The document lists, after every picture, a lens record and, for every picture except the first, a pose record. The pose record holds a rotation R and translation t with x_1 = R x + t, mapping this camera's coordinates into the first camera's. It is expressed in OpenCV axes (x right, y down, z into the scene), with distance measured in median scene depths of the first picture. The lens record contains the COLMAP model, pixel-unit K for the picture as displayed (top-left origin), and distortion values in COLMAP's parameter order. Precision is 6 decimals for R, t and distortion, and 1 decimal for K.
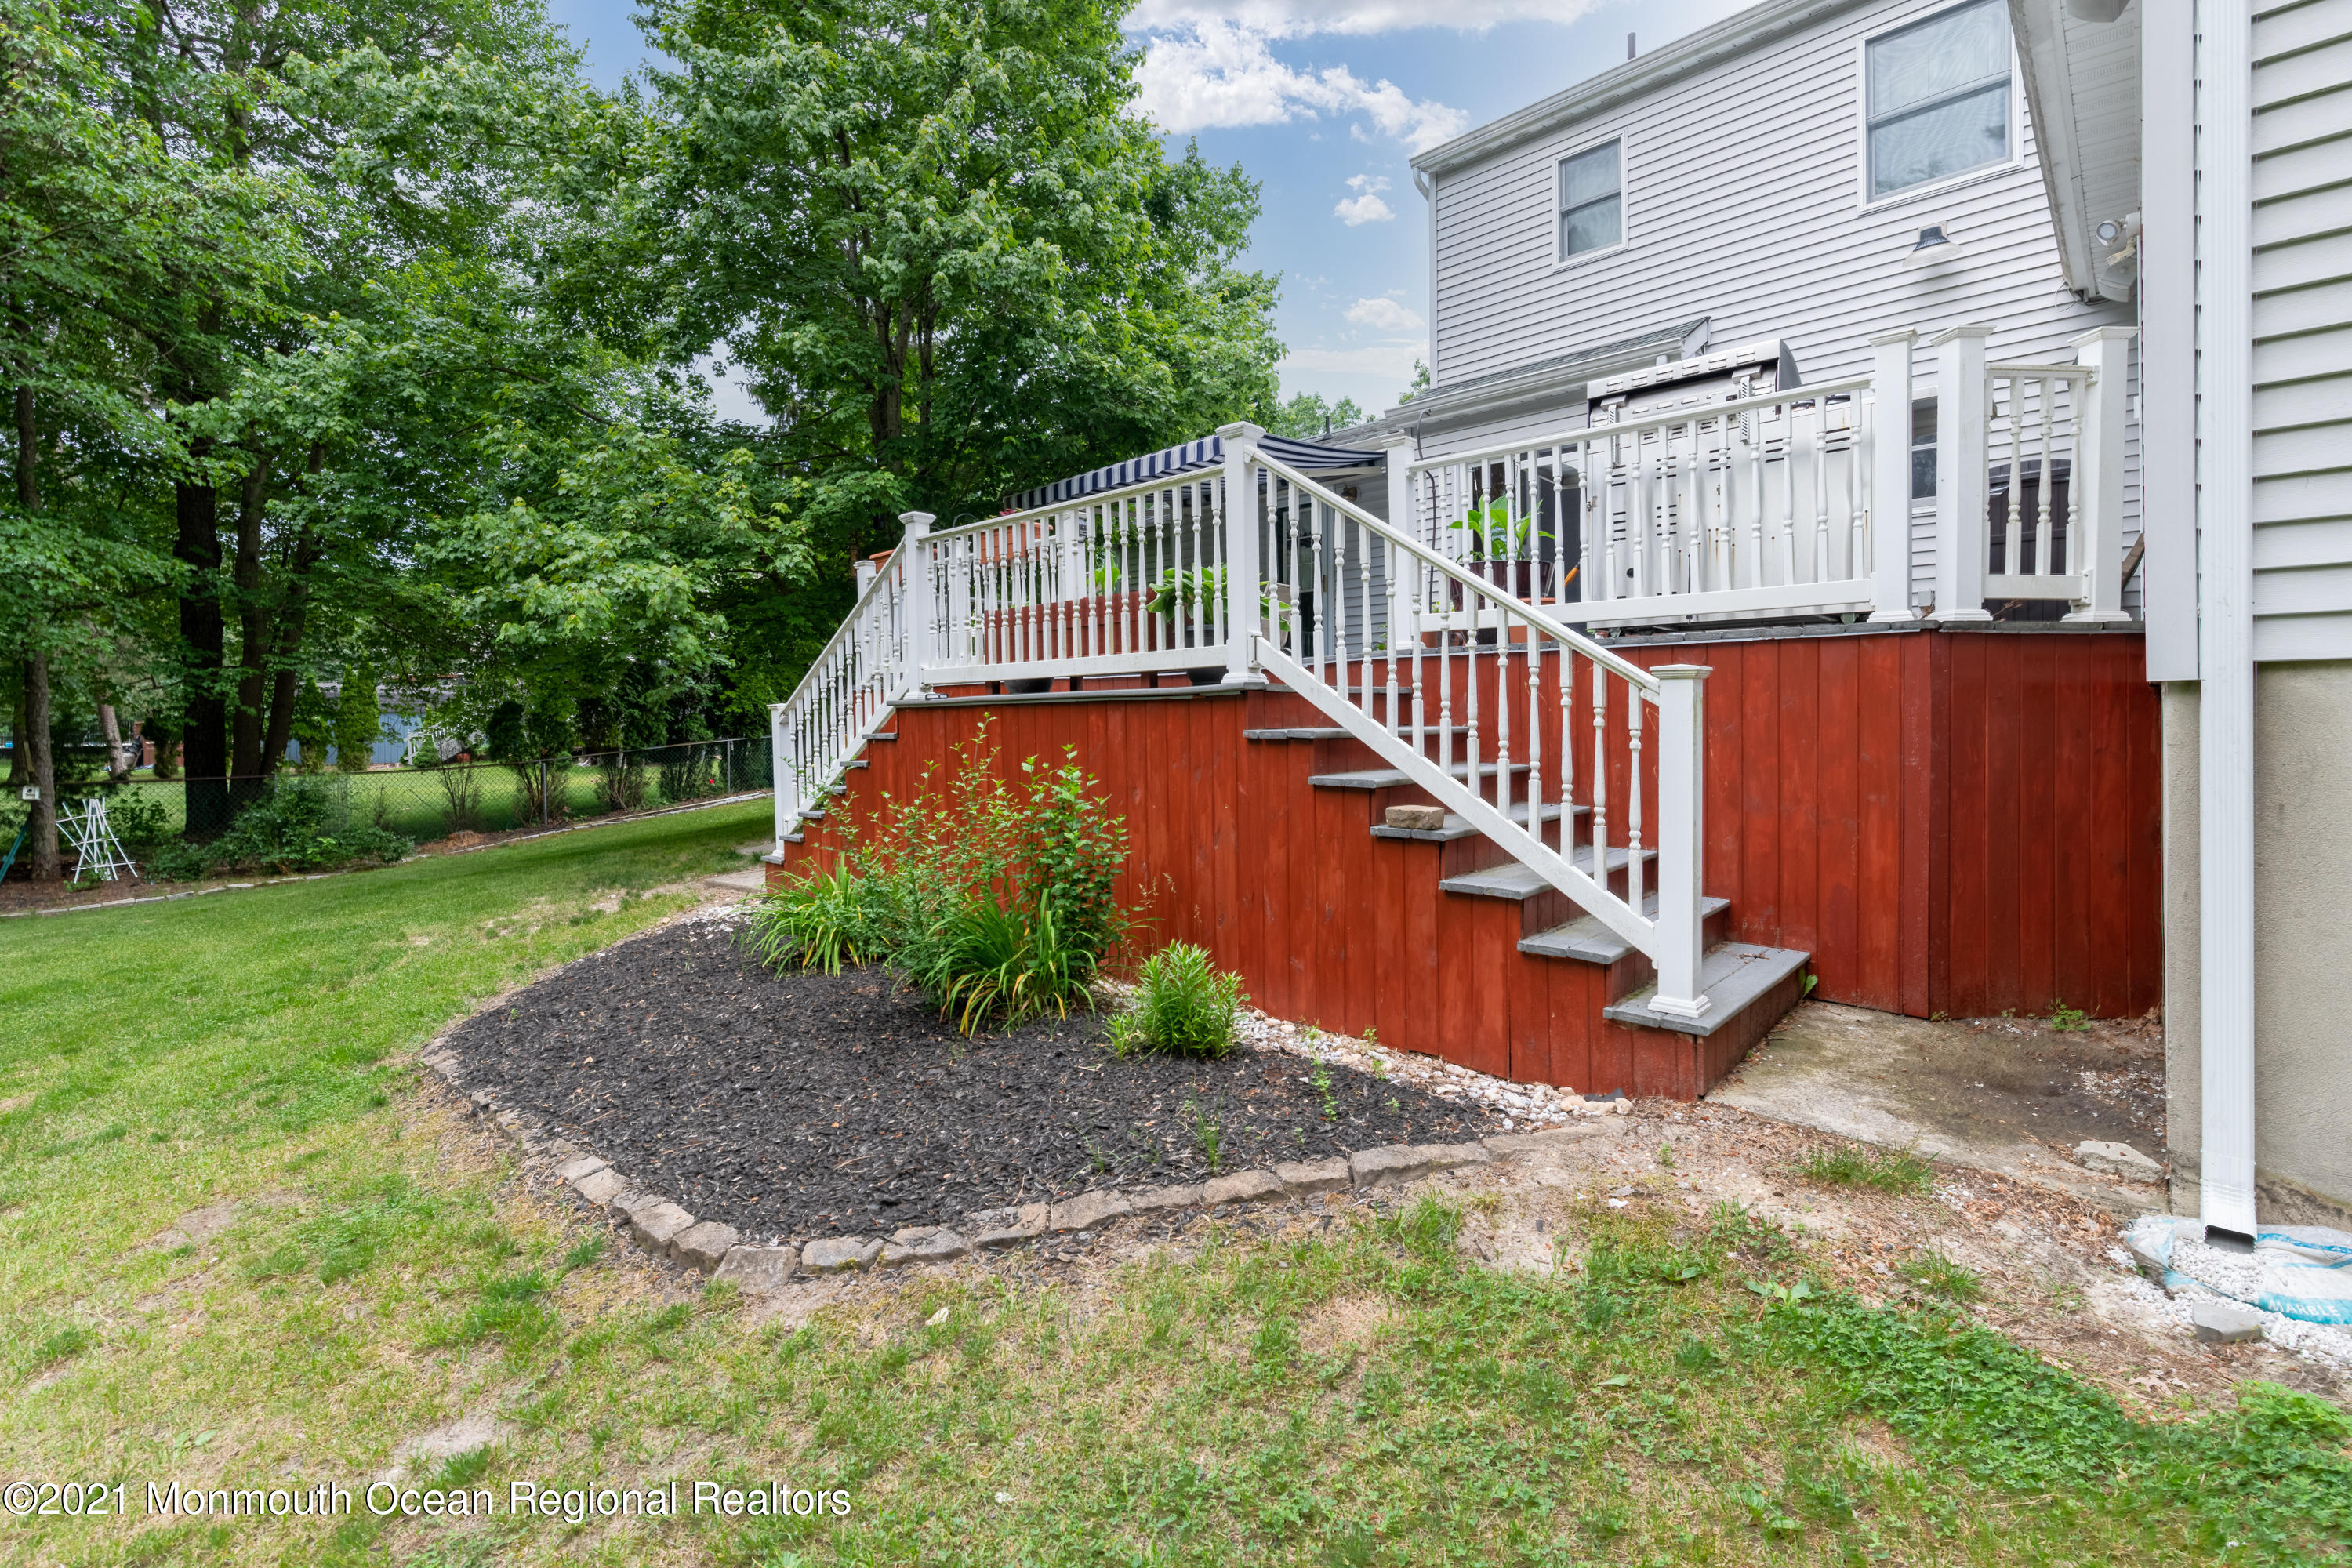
lens RADIAL K [[987.4, 0, 1175.5], [0, 987.4, 752.3], [0, 0, 1]] dist [-0.001016, -0.000063]
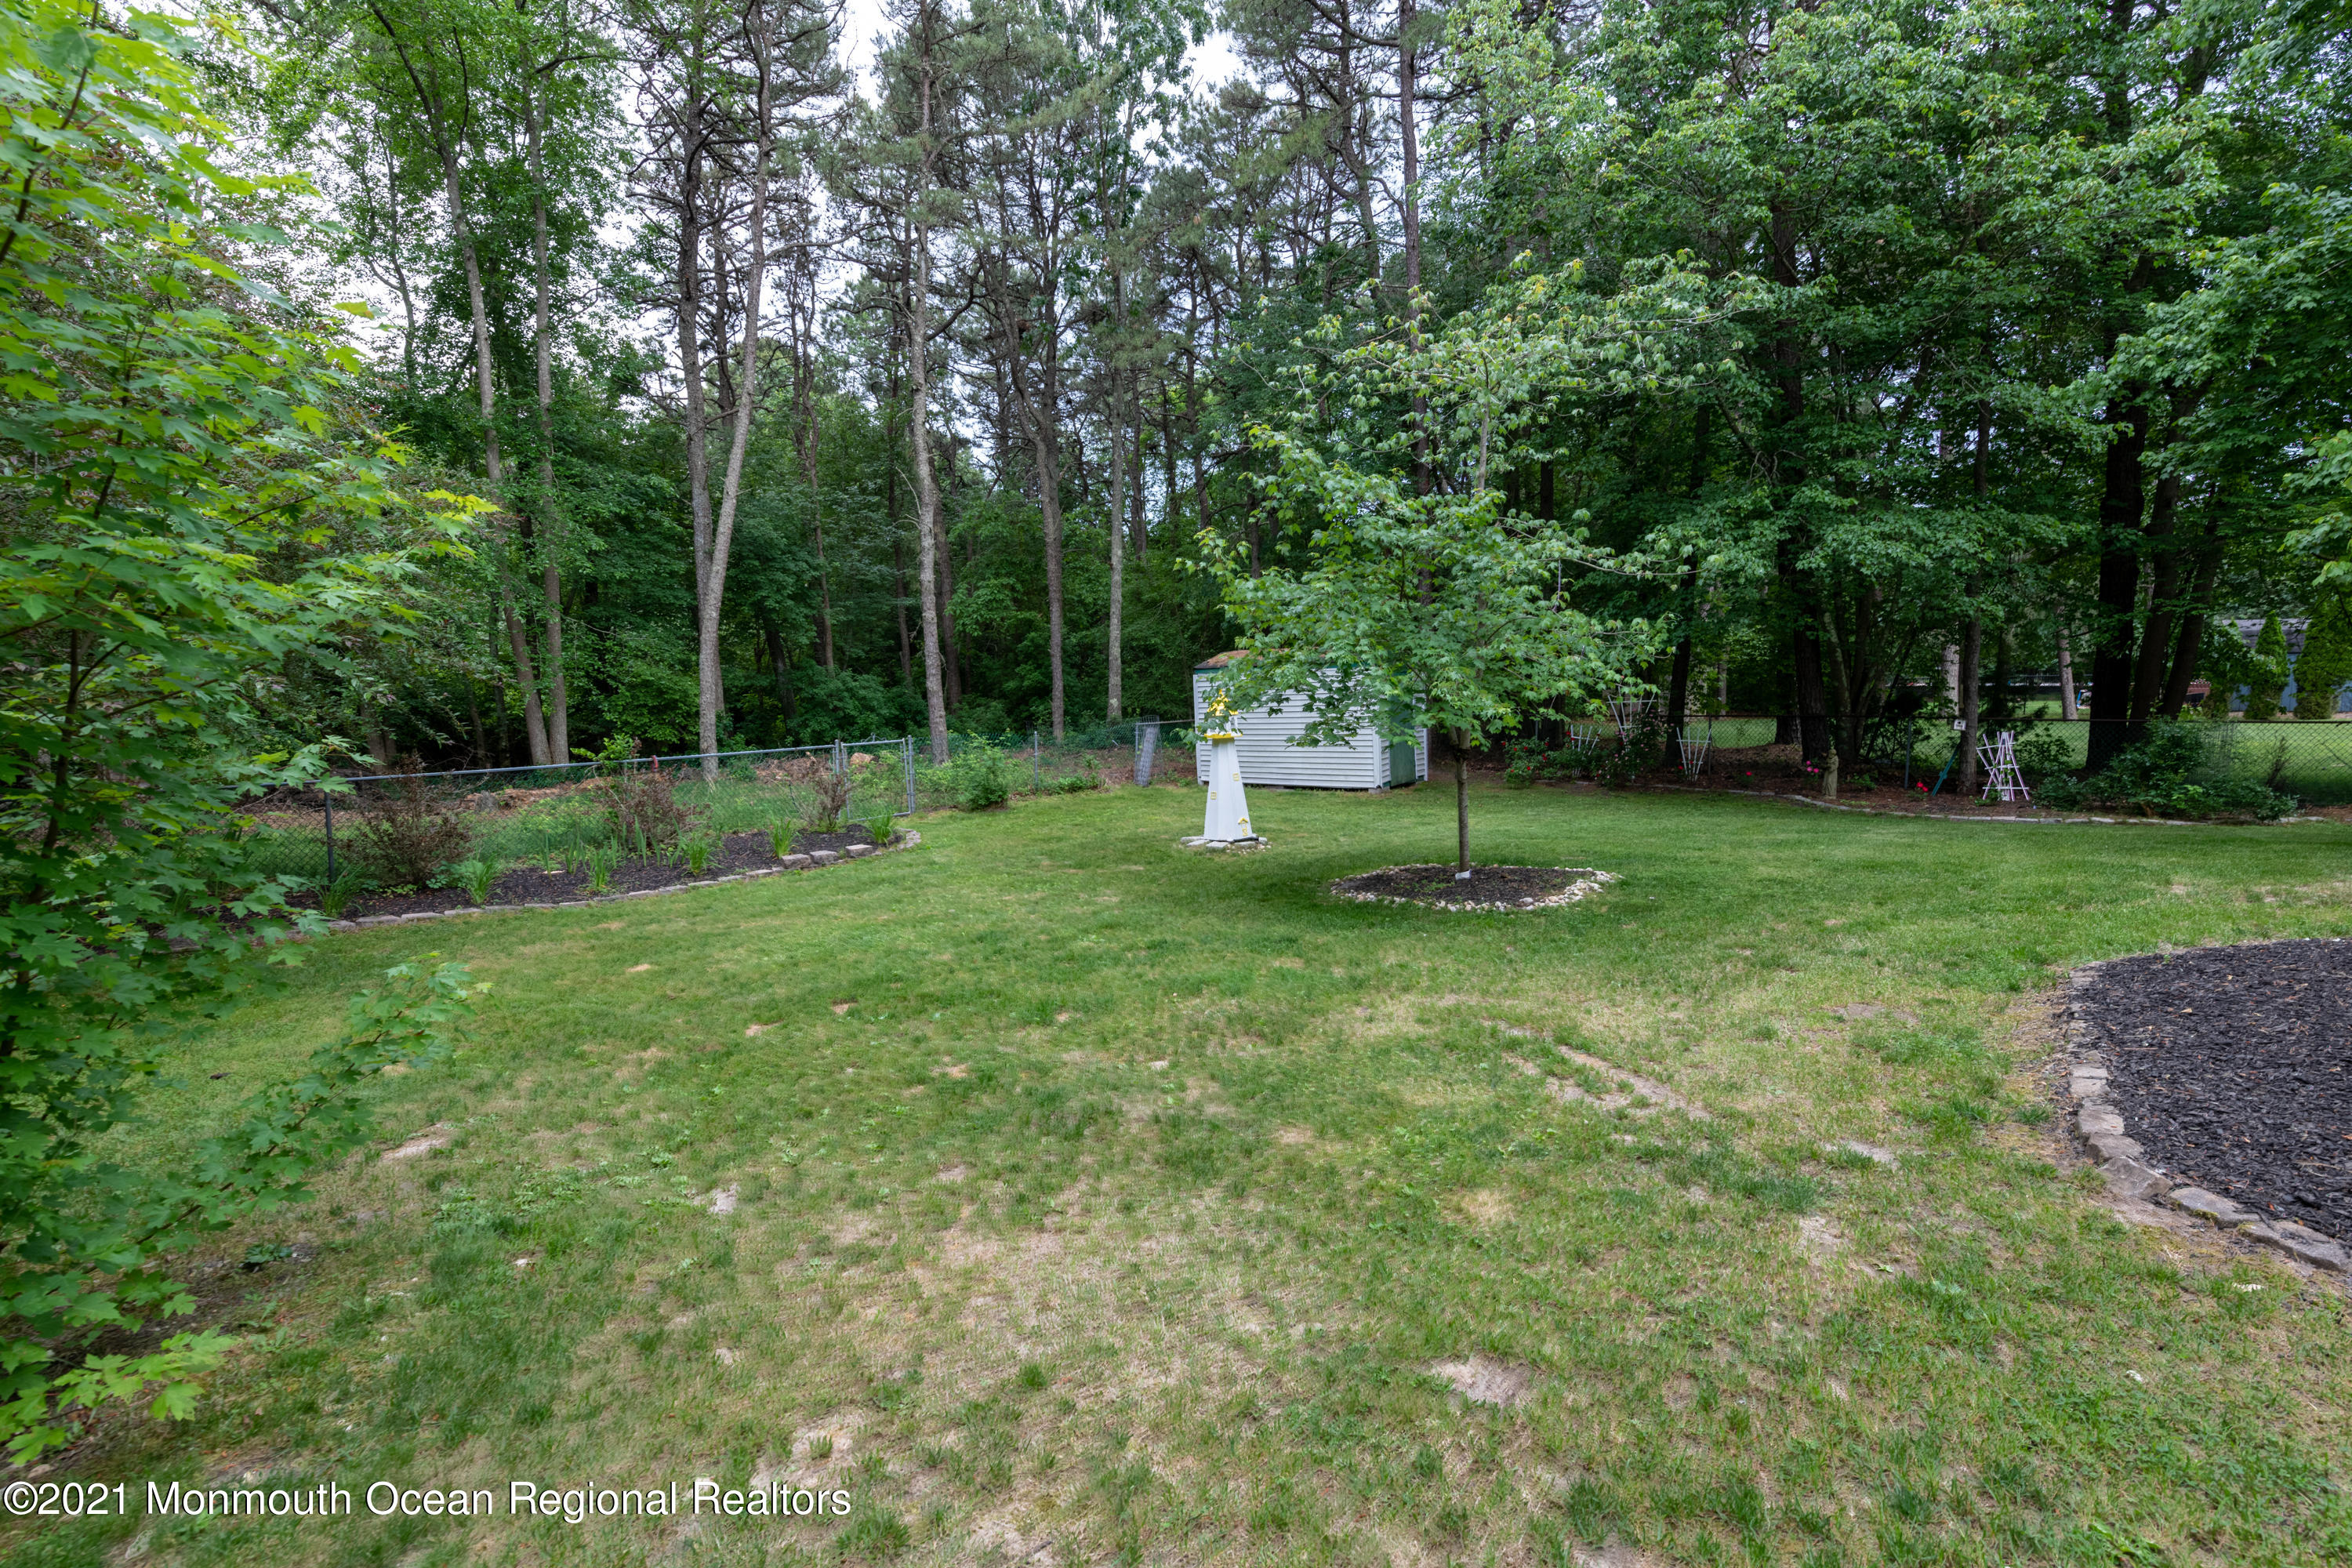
lens RADIAL K [[987.4, 0, 1175.5], [0, 987.4, 752.3], [0, 0, 1]] dist [-0.001016, -0.000063]
pose [[0.008081, 0.080357, -0.996733, 0.496557], [-0.020354, 0.996573, 0.080179, -0.018467], [0.999760, 0.019639, 0.009689, -0.074998]]
